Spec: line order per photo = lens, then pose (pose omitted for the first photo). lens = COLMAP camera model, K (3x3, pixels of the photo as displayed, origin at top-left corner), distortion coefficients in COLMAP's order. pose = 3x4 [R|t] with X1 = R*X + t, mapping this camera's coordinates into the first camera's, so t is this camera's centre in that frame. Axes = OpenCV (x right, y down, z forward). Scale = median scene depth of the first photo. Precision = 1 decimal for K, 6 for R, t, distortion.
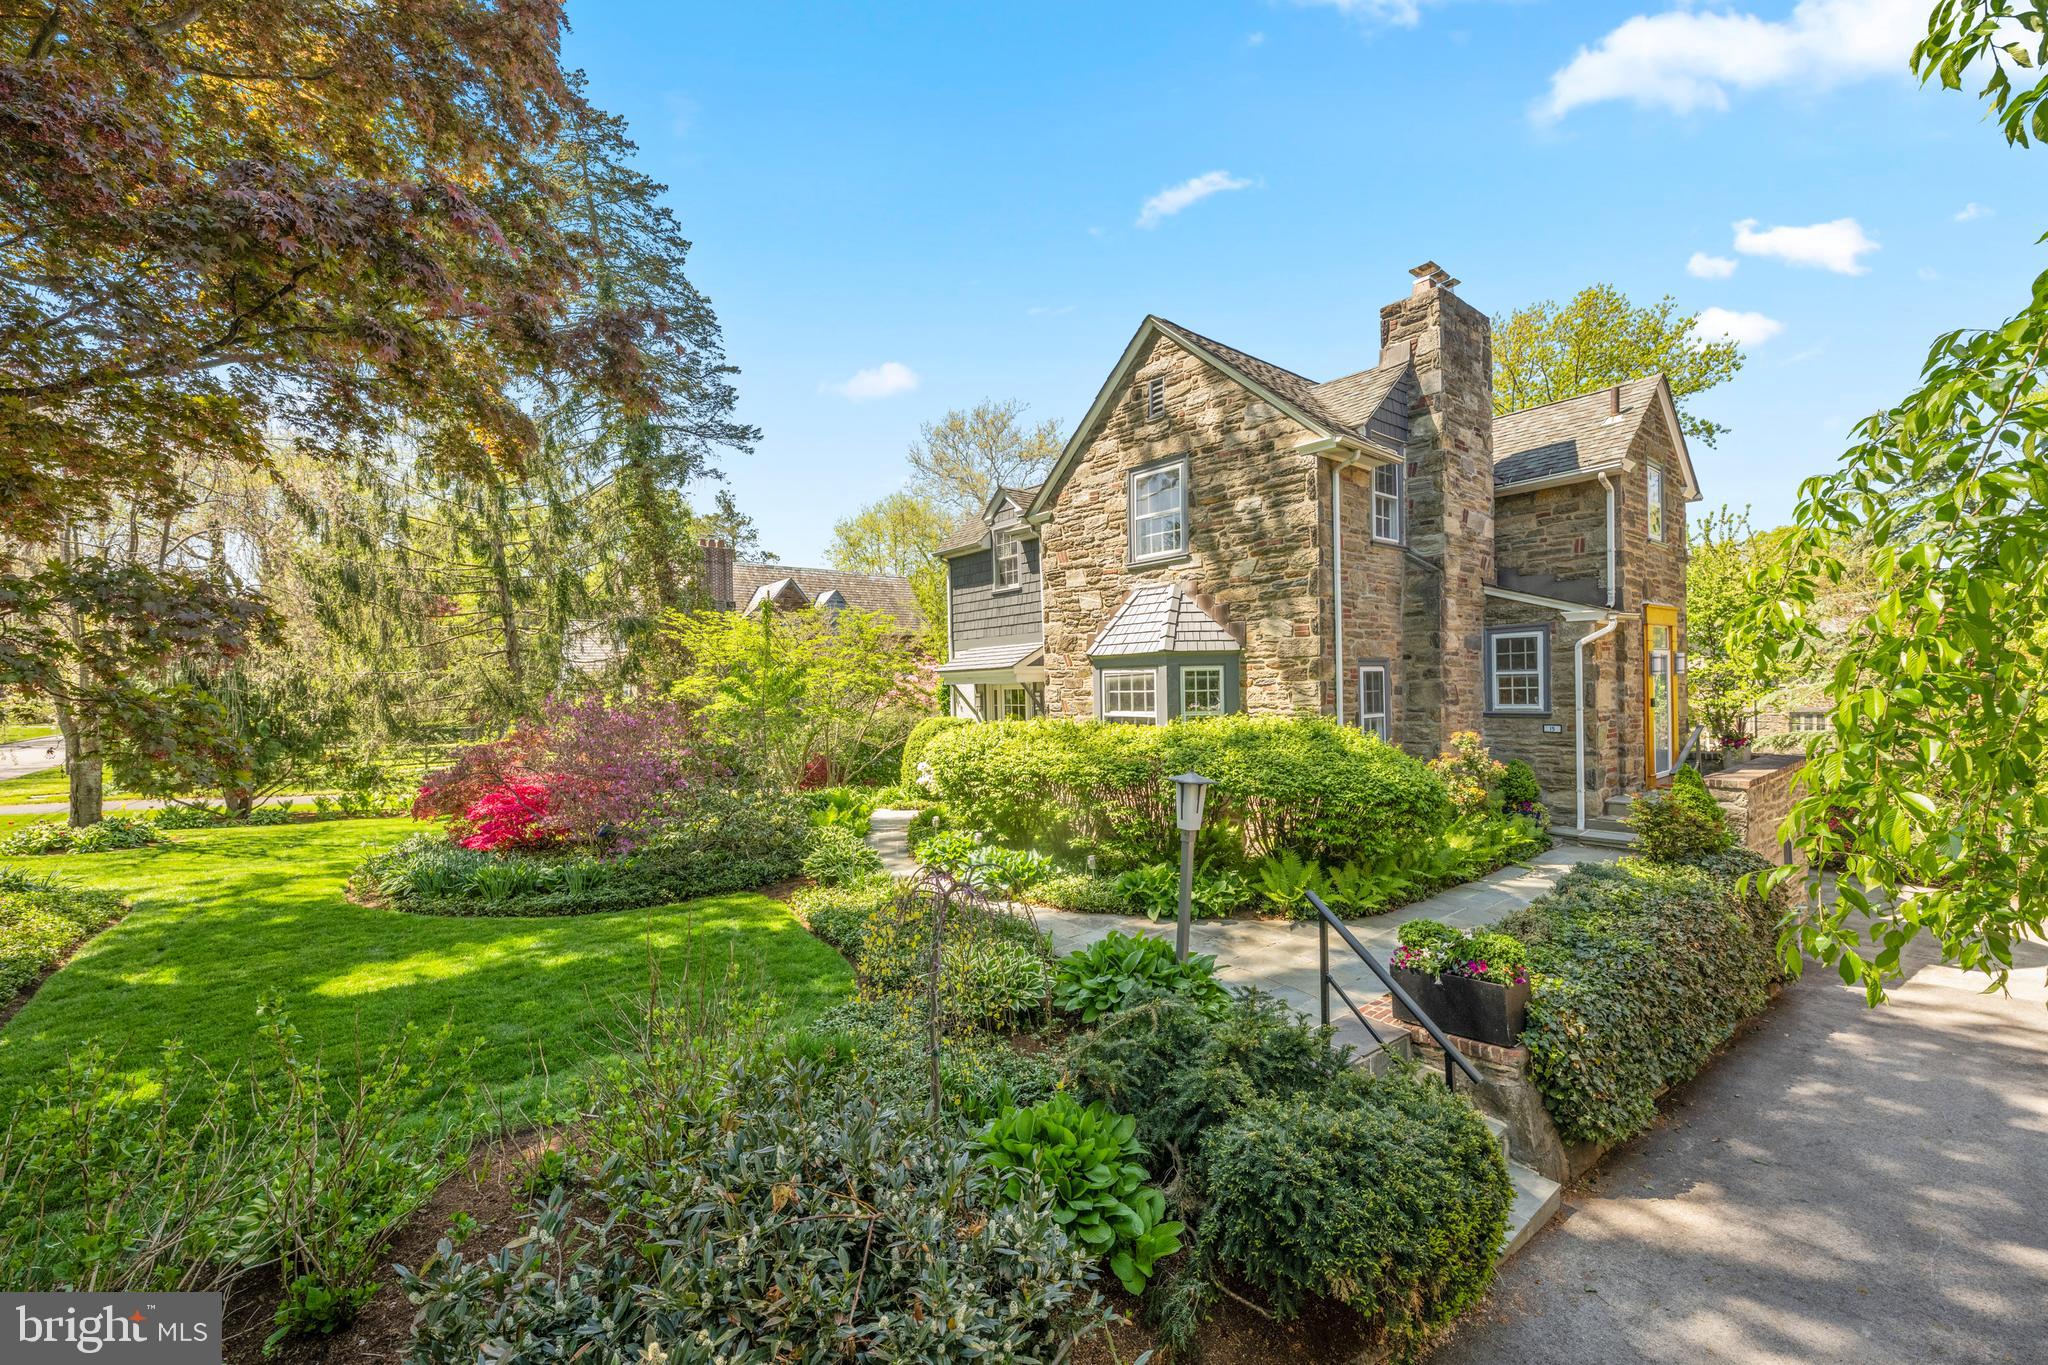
lens RADIAL K [[803.7, 0, 1025.9], [0, 803.7, 693.5], [0, 0, 1]] dist [-0.001643, 0.000130]
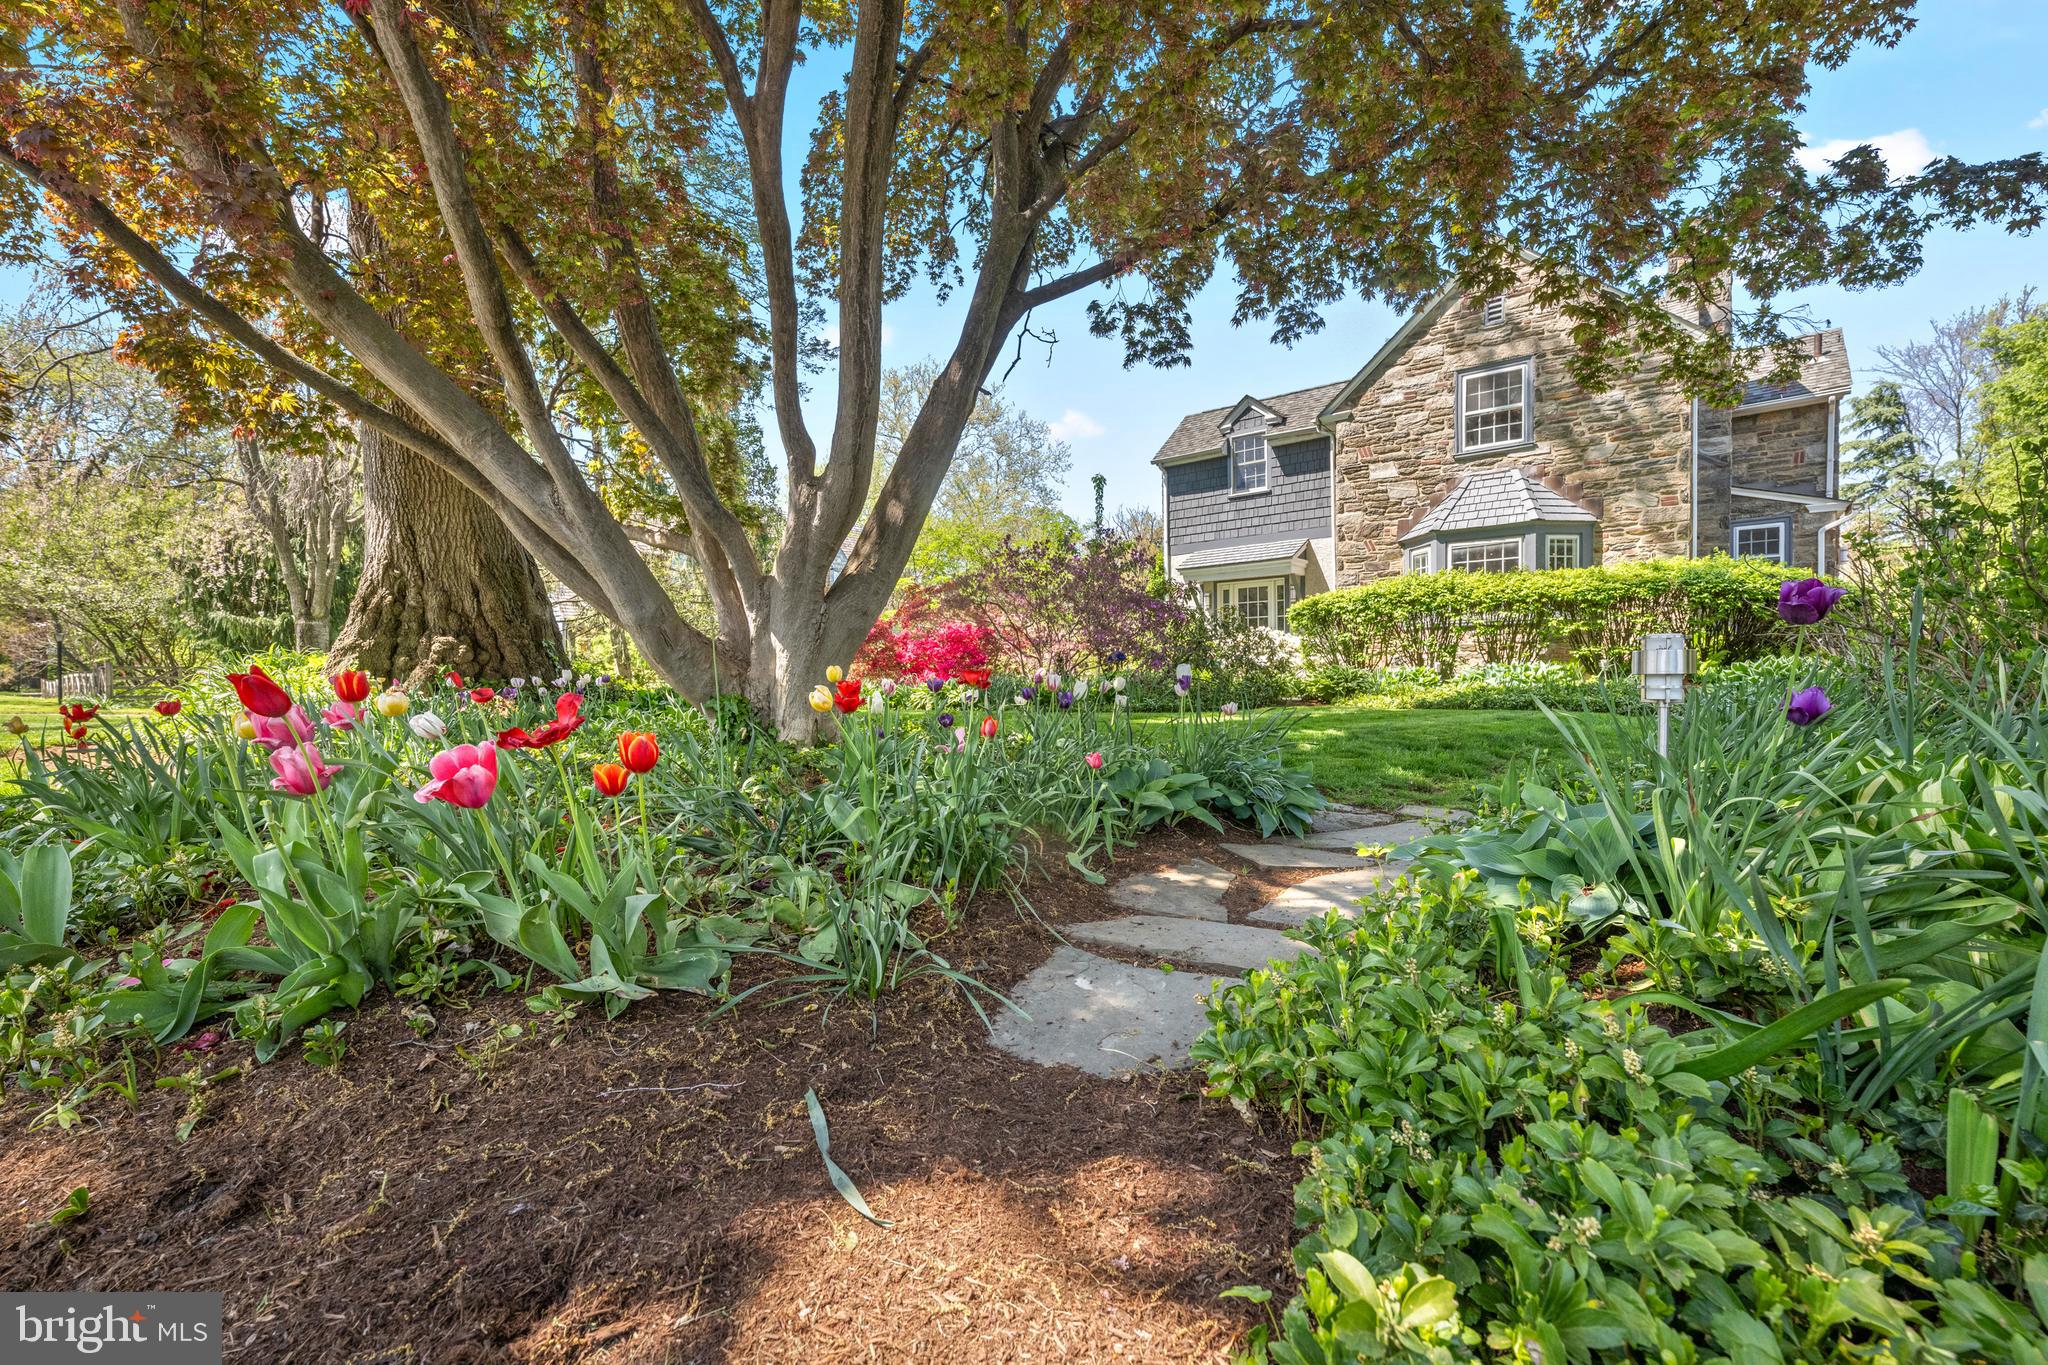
lens RADIAL K [[803.7, 0, 1025.9], [0, 803.7, 693.5], [0, 0, 1]] dist [-0.001643, 0.000130]
pose [[0.983453, 0.008195, 0.180975, -0.717484], [-0.011146, 0.999821, 0.015297, 0.177376], [-0.180818, -0.017061, 0.983369, -0.014351]]
